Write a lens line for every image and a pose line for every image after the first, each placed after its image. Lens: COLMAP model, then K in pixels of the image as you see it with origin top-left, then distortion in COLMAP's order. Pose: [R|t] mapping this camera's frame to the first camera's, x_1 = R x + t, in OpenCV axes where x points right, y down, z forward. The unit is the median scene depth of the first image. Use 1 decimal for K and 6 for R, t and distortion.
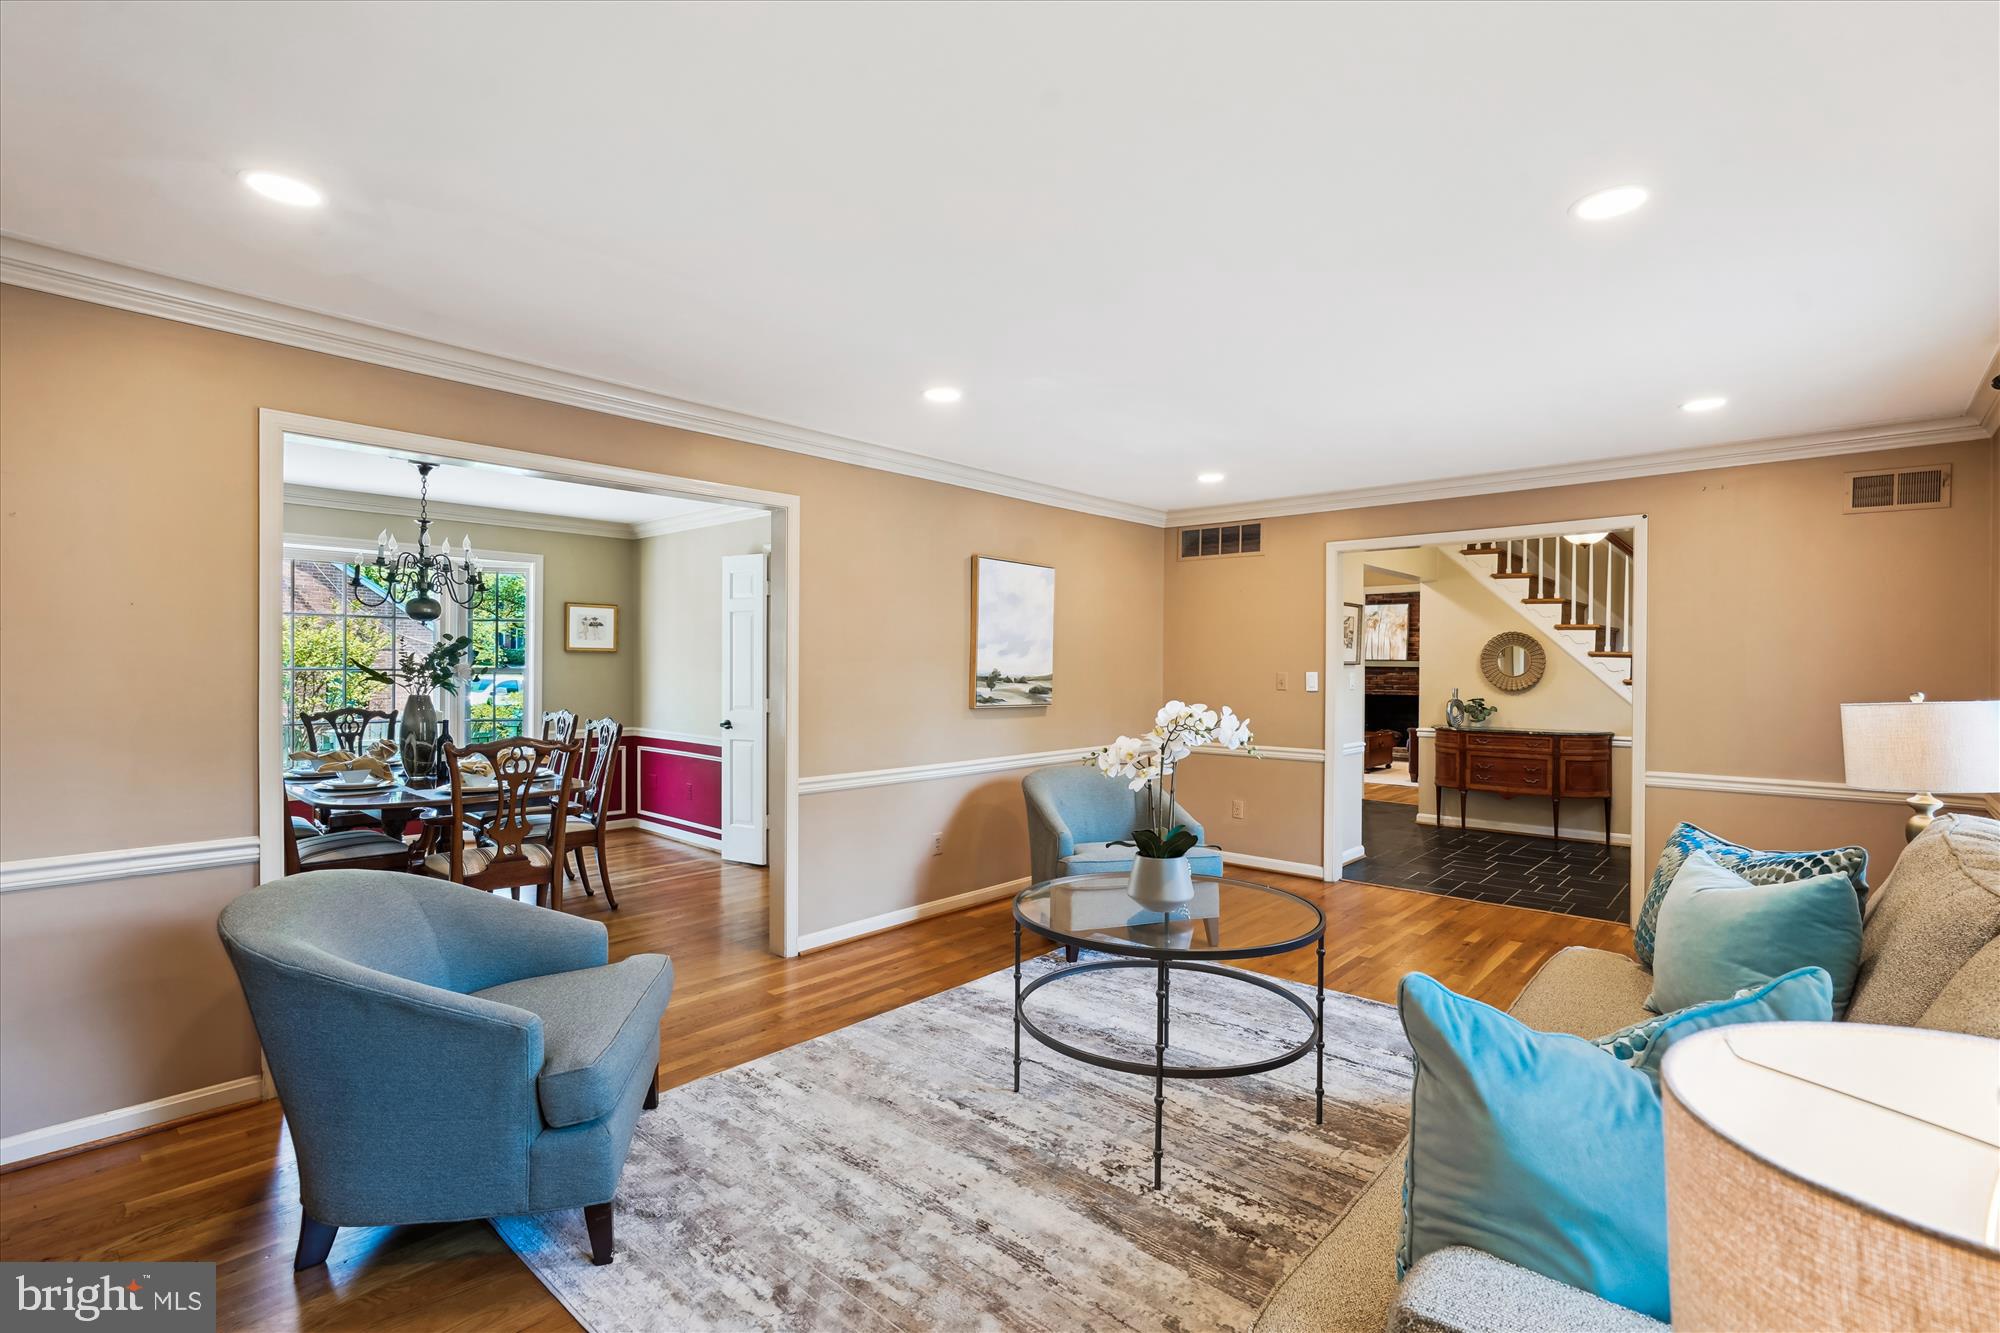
lens RADIAL K [[921.0, 0, 997.0], [0, 921.0, 660.3], [0, 0, 1]] dist [-0.001285, 0.000061]
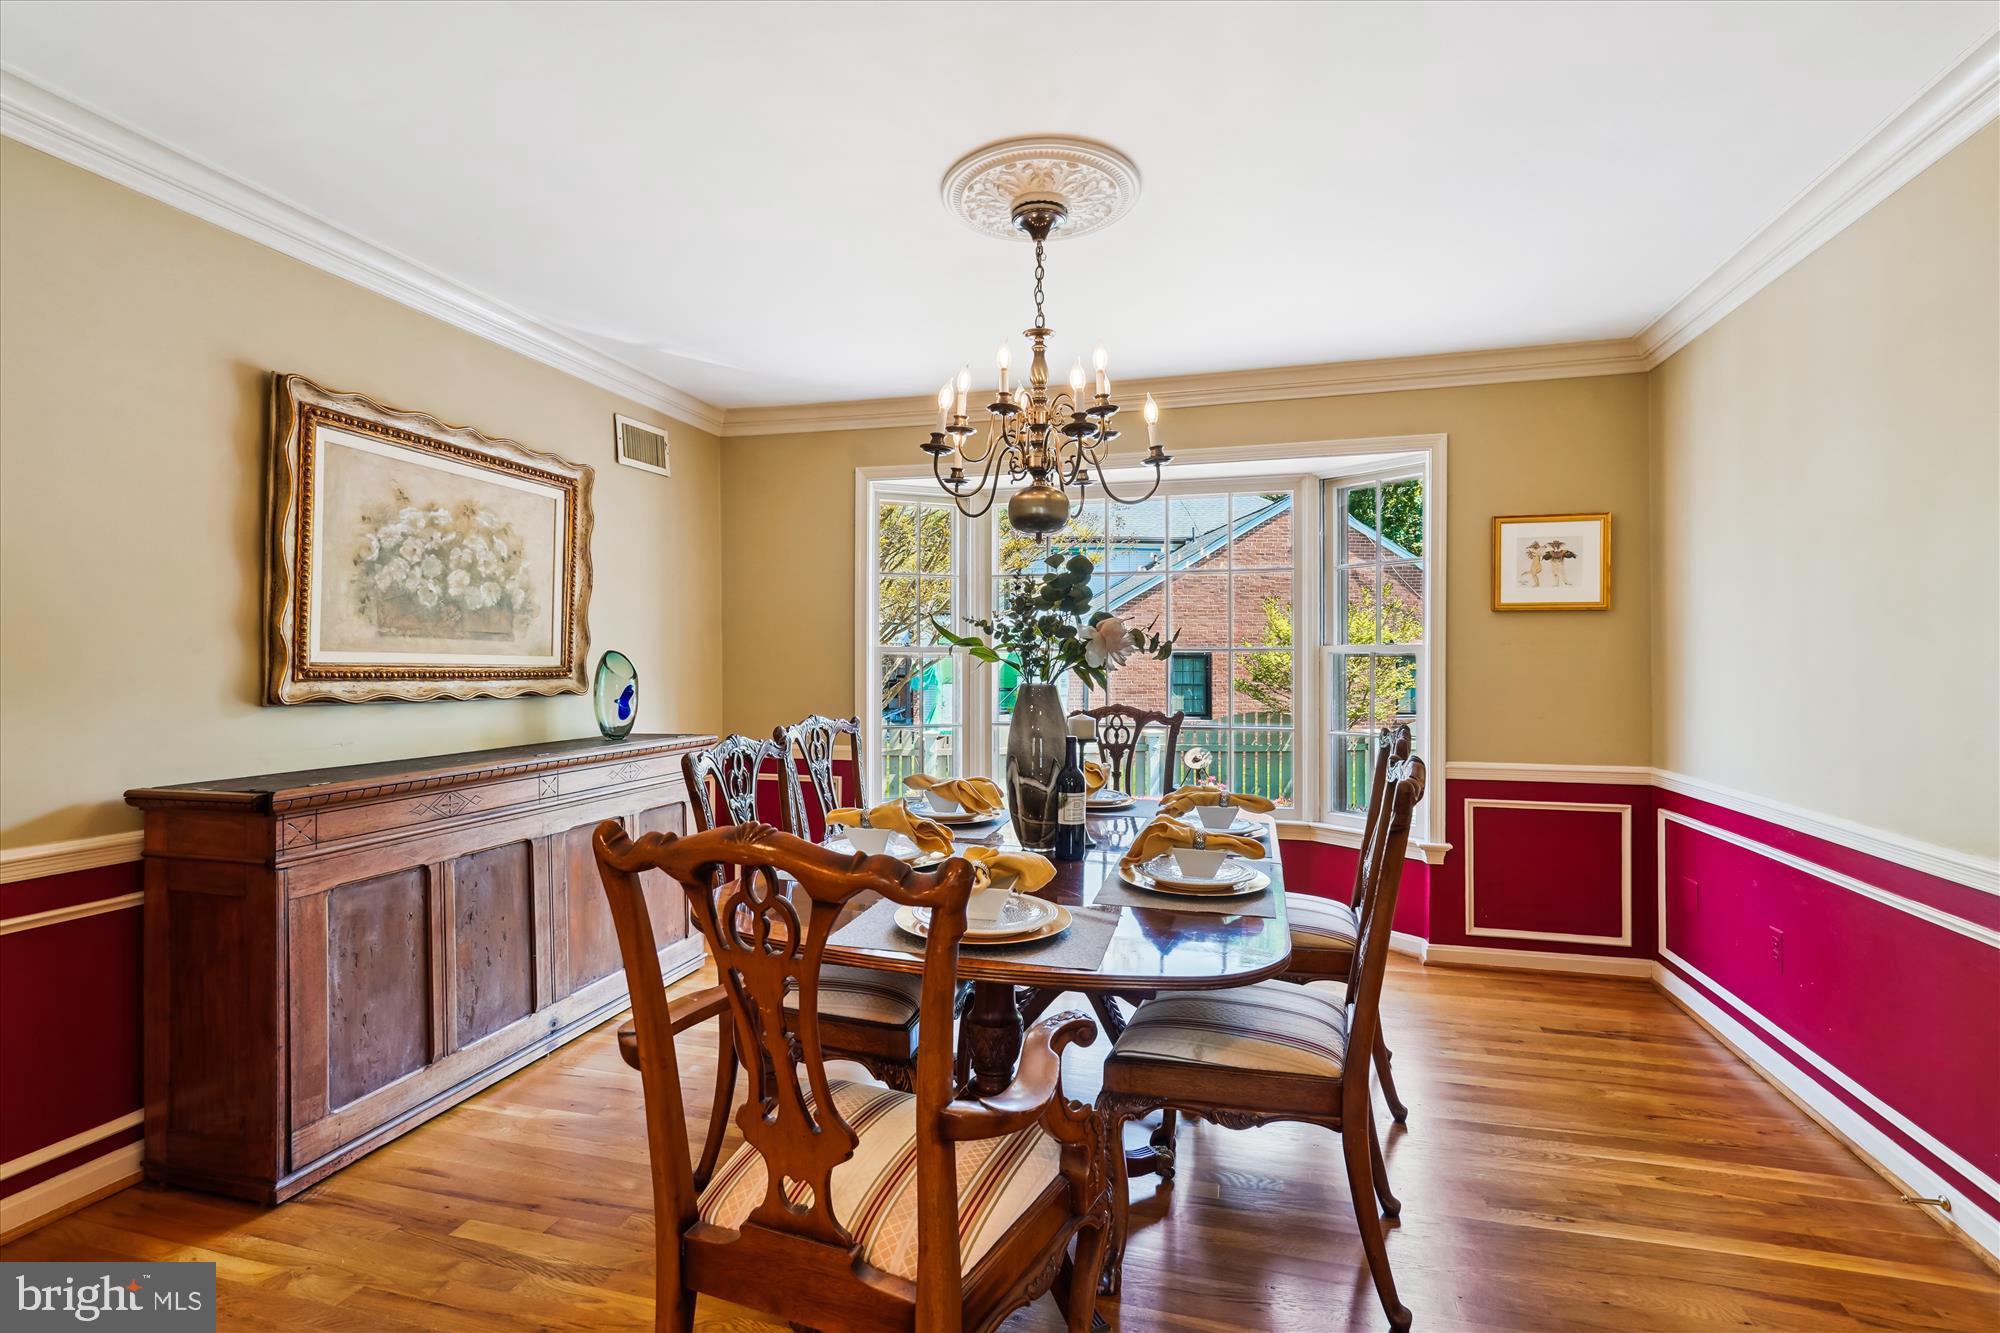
lens RADIAL K [[921.0, 0, 997.0], [0, 921.0, 660.3], [0, 0, 1]] dist [-0.001285, 0.000061]
pose [[0.450580, -0.009913, -0.892681, -0.129575], [0.007704, 0.999944, -0.007216, 0.019641], [0.892703, -0.003626, 0.450632, 0.510943]]
